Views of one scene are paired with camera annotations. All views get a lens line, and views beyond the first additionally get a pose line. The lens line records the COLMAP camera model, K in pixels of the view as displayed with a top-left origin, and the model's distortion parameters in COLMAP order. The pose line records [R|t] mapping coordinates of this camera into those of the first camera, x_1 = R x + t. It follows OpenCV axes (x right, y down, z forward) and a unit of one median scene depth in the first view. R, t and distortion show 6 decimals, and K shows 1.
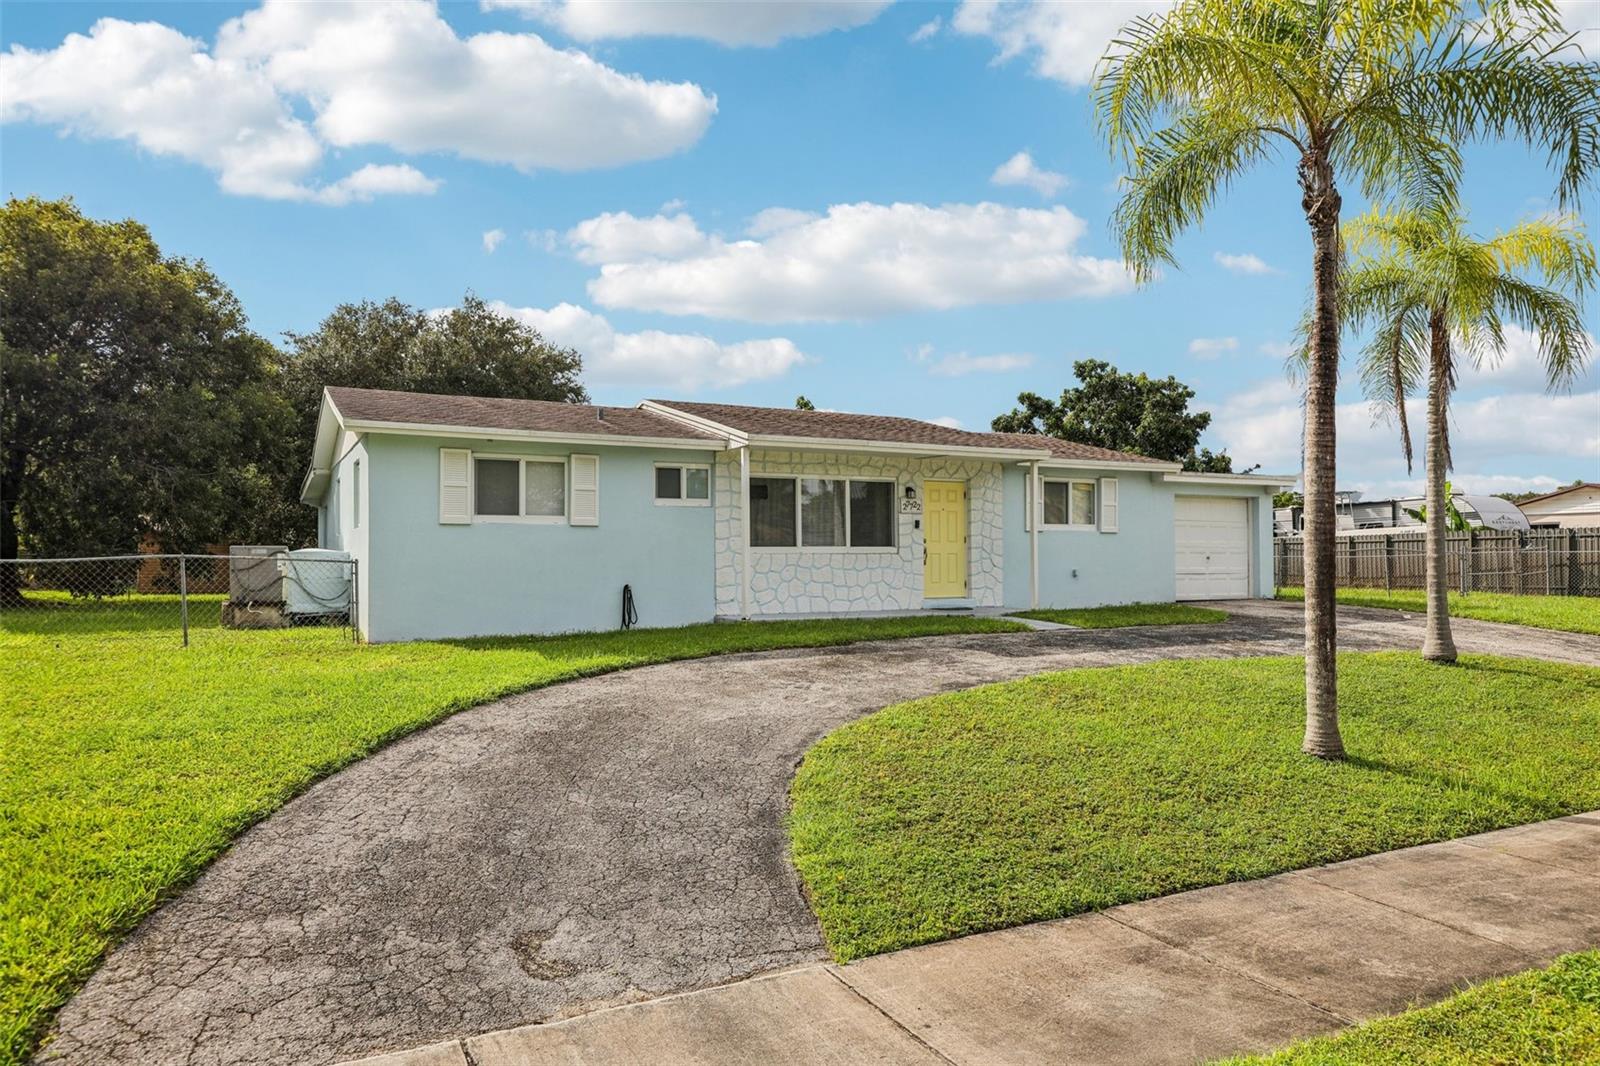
lens RADIAL K [[1061.3, 0, 804.3], [0, 1061.3, 527.6], [0, 0, 1]] dist [-0.006476, 0.000988]
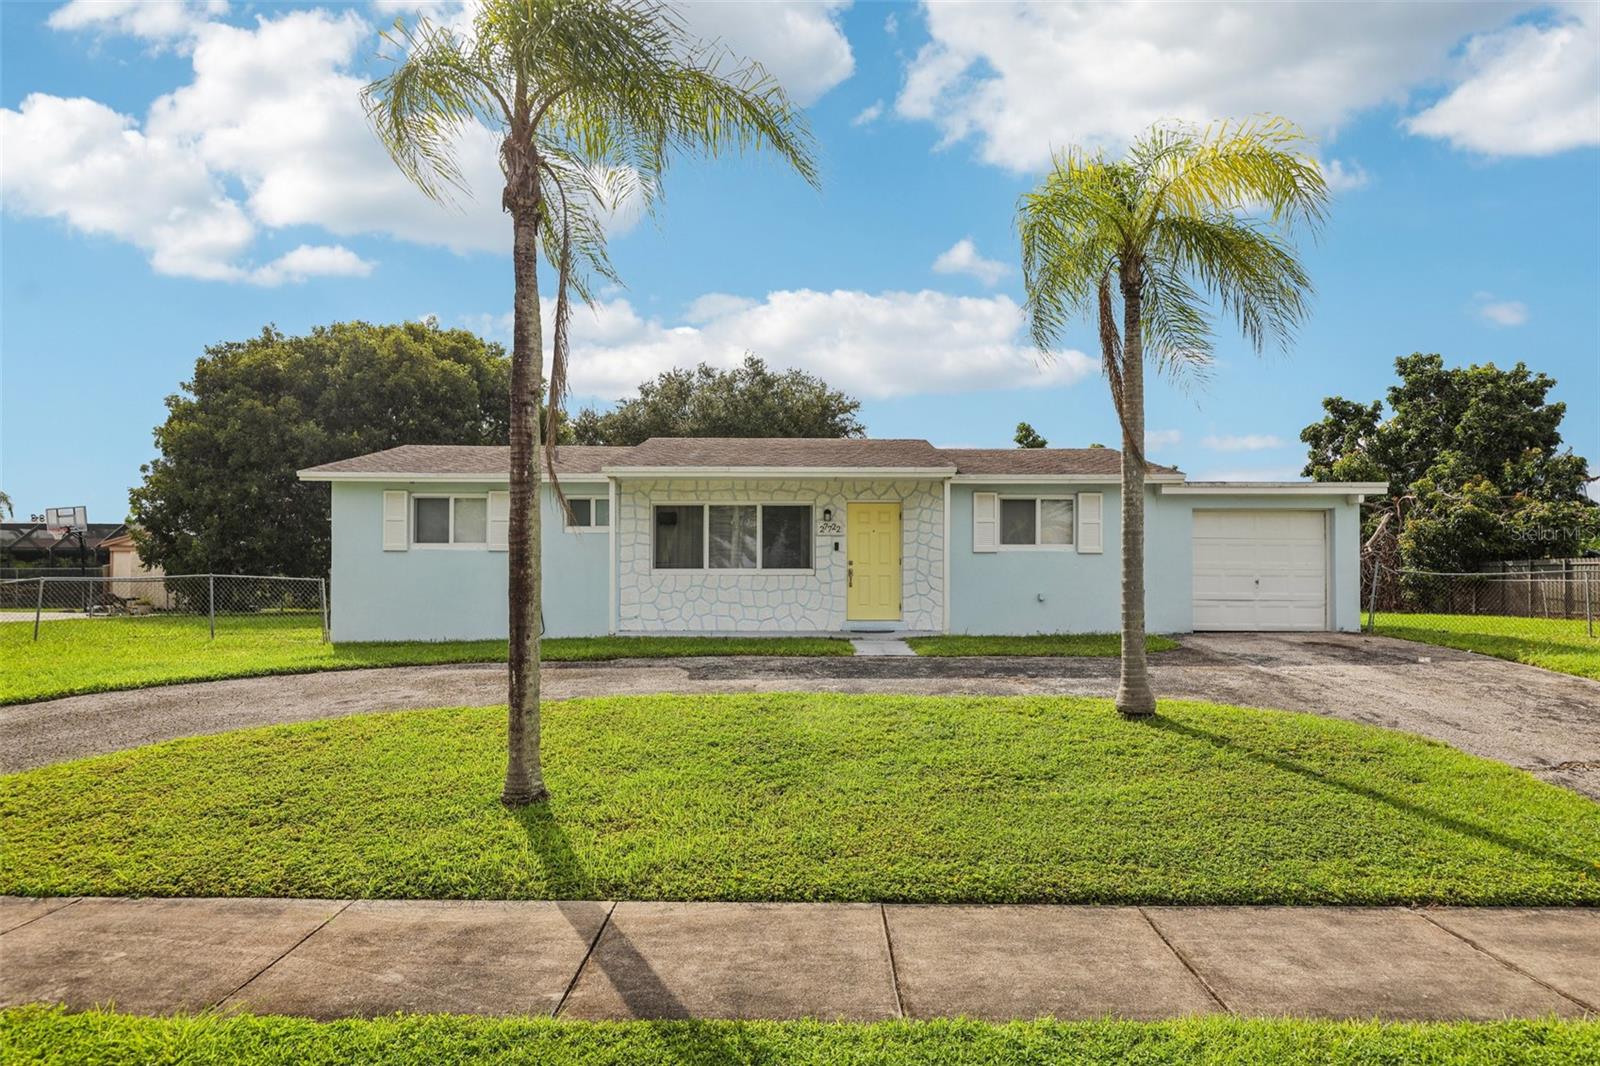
lens RADIAL K [[967.0, 0, 797.3], [0, 967.0, 533.5], [0, 0, 1]] dist [0.005001, 0.000430]
pose [[0.885326, -0.017293, -0.464649, 0.500796], [0.008569, 0.999745, -0.020881, 0.003579], [0.464892, 0.014505, 0.885249, 0.170735]]
